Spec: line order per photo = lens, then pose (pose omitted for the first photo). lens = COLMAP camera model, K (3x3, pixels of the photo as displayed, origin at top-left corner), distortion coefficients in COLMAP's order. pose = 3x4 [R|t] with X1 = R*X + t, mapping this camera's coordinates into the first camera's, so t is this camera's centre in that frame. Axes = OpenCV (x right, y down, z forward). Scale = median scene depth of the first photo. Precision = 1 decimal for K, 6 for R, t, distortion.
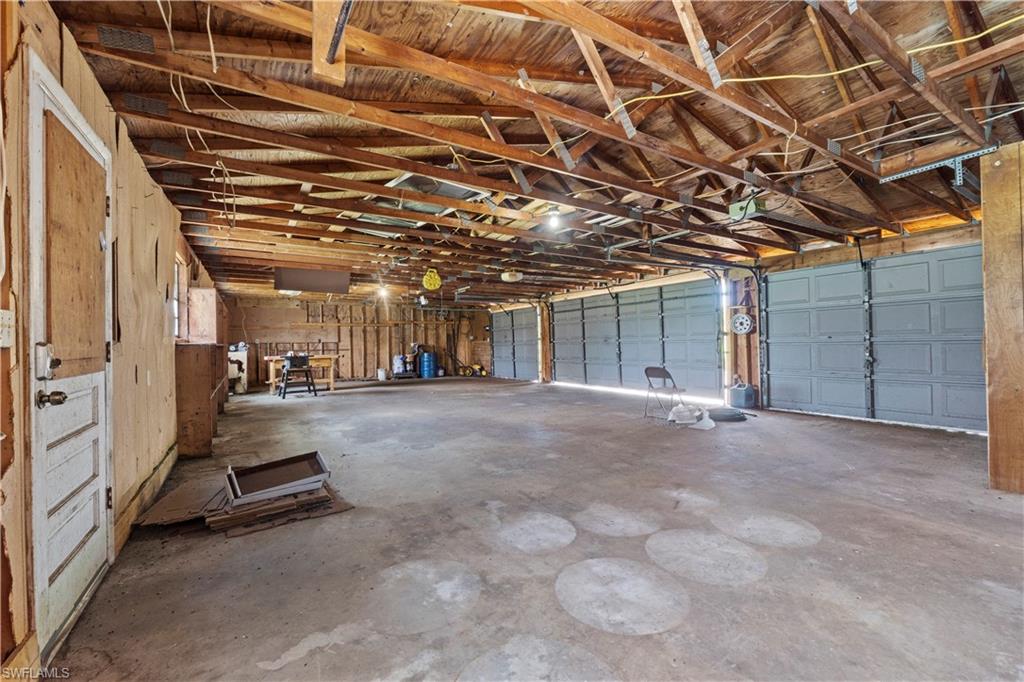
lens RADIAL K [[429.9, 0, 512.5], [0, 429.9, 343.5], [0, 0, 1]] dist [-0.009849, 0.000227]
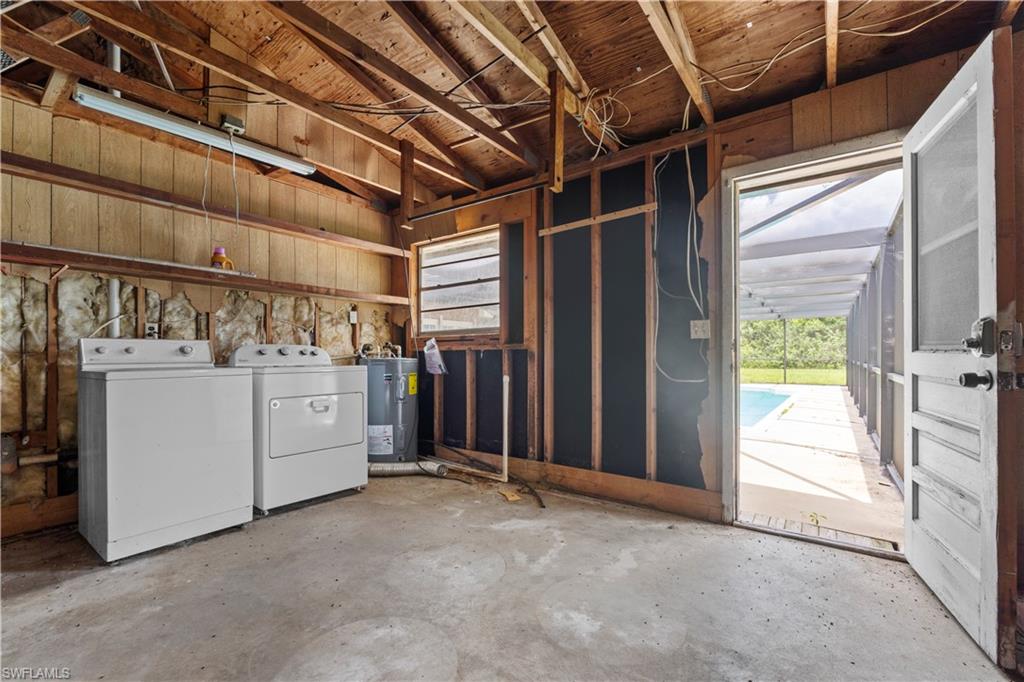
lens RADIAL K [[429.9, 0, 512.8], [0, 429.9, 348.1], [0, 0, 1]] dist [-0.009849, 0.000227]
pose [[-0.928145, 0.010801, -0.372063, 0.292122], [0.015656, 0.999827, -0.010031, 0.040838], [0.371890, -0.015135, -0.928153, 1.799402]]
